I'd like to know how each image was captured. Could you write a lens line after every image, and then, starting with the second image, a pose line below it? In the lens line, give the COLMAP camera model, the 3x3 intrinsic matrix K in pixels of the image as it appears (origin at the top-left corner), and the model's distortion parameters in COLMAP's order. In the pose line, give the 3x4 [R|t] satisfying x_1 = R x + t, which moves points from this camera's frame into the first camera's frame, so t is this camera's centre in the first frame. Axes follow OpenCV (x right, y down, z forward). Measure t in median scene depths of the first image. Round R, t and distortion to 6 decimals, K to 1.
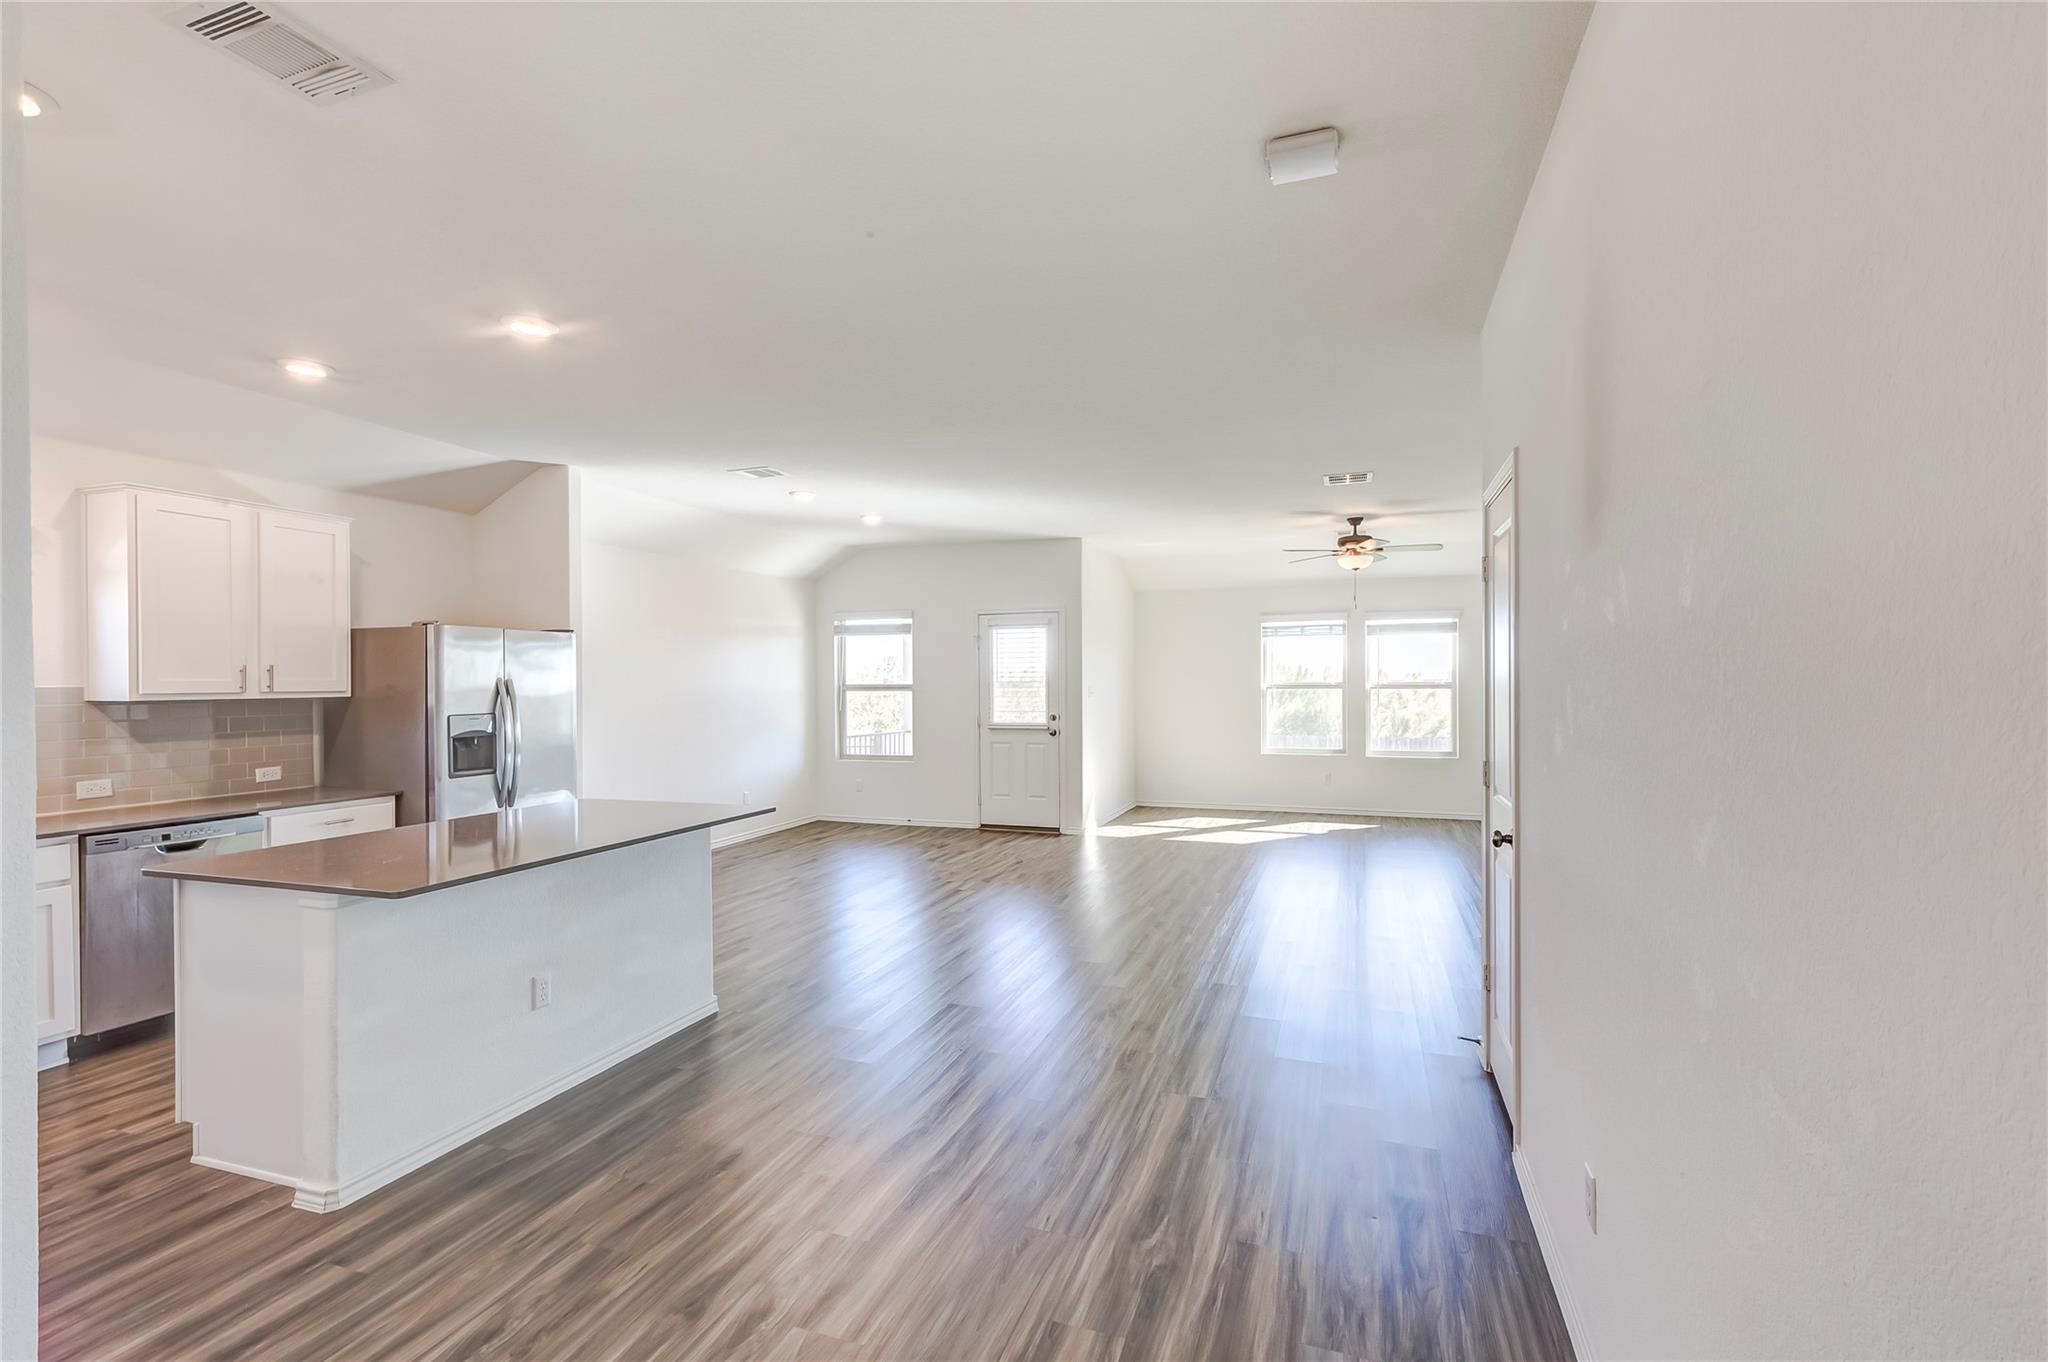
lens RADIAL K [[928.8, 0, 1023.9], [0, 928.8, 686.7], [0, 0, 1]] dist [0.004012, -0.000083]
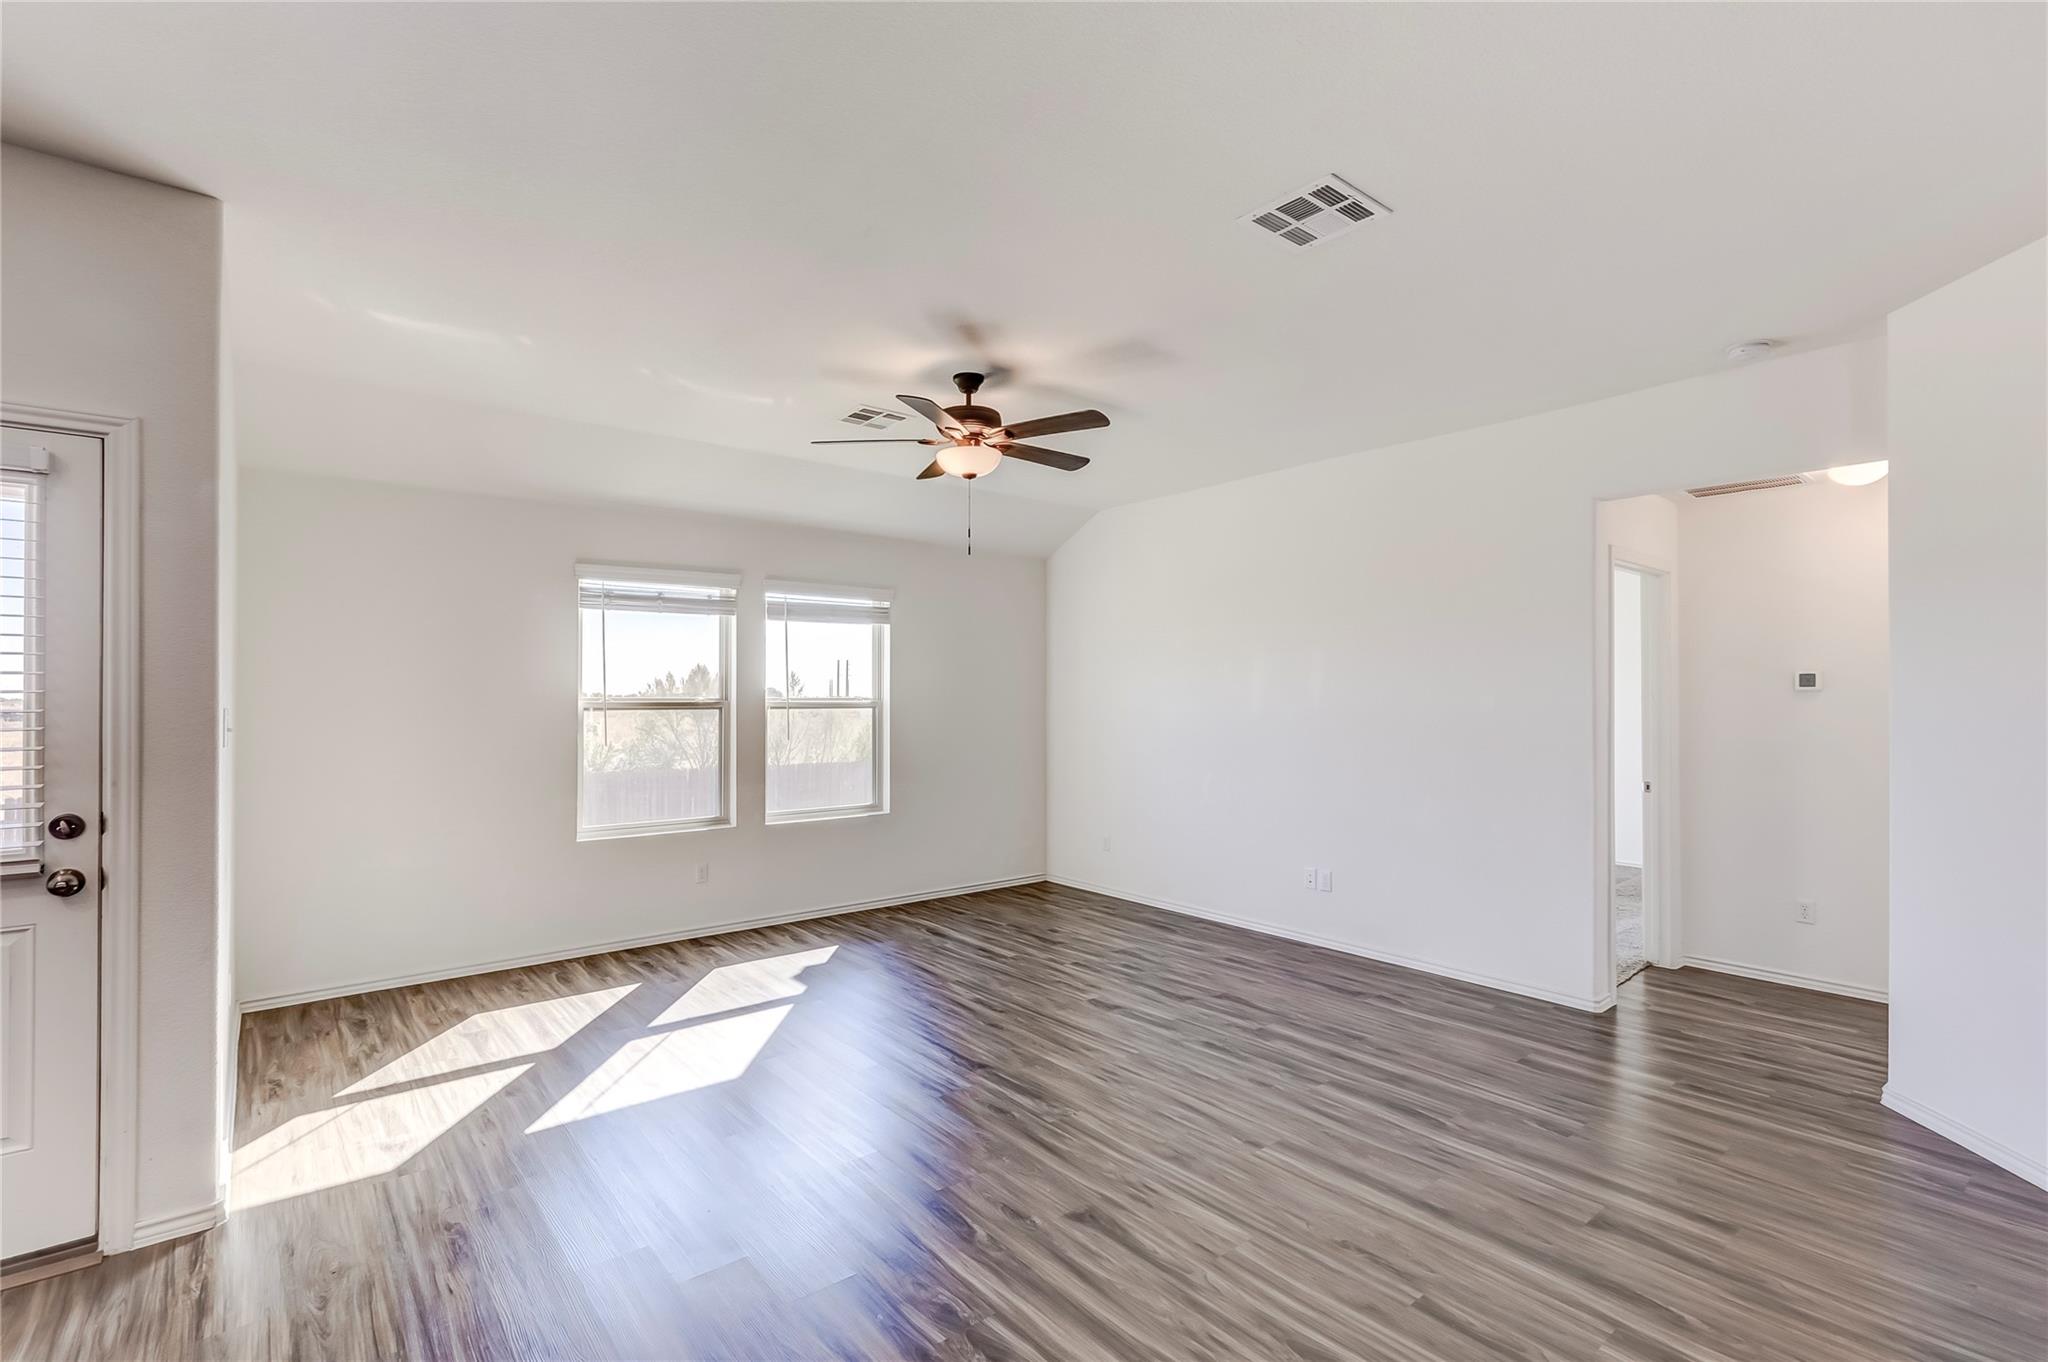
lens RADIAL K [[928.8, 0, 1023.9], [0, 928.8, 686.7], [0, 0, 1]] dist [0.004012, -0.000083]
pose [[0.515657, 0.013827, 0.856683, -0.065349], [0.002762, 0.999838, -0.017800, -0.001928], [-0.856790, 0.011545, 0.515536, 0.719607]]
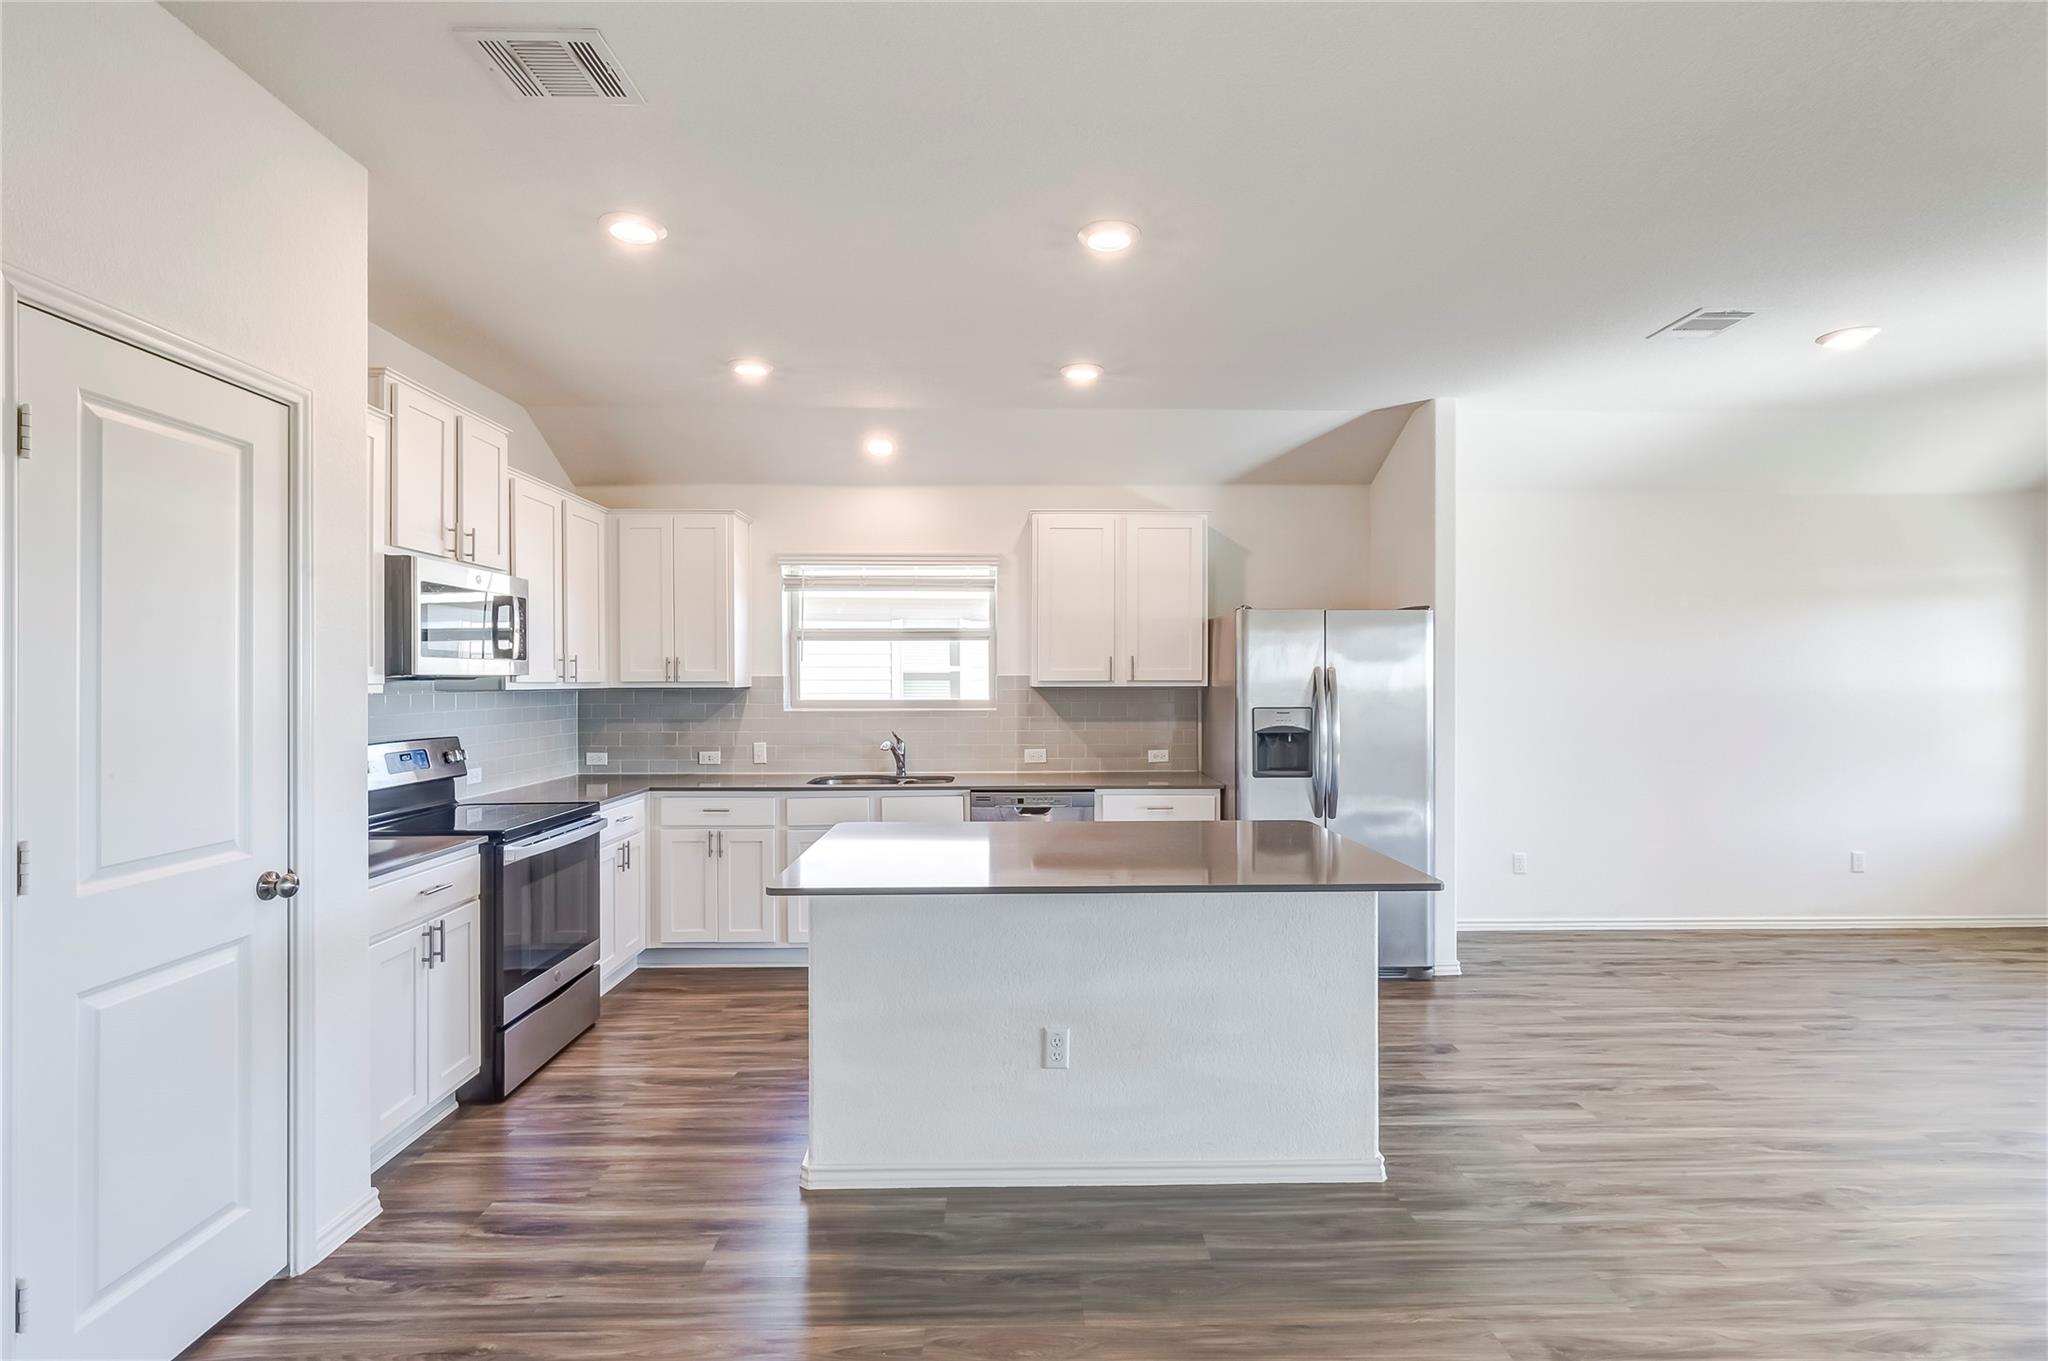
lens RADIAL K [[930.4, 0, 1024.0], [0, 930.4, 680.5], [0, 0, 1]] dist [0.002487, 0.000472]
pose [[0.351698, 0.006694, -0.936090, 0.098564], [-0.006537, 0.999968, 0.004695, 0.000637], [0.936091, 0.004468, 0.351730, 0.290404]]
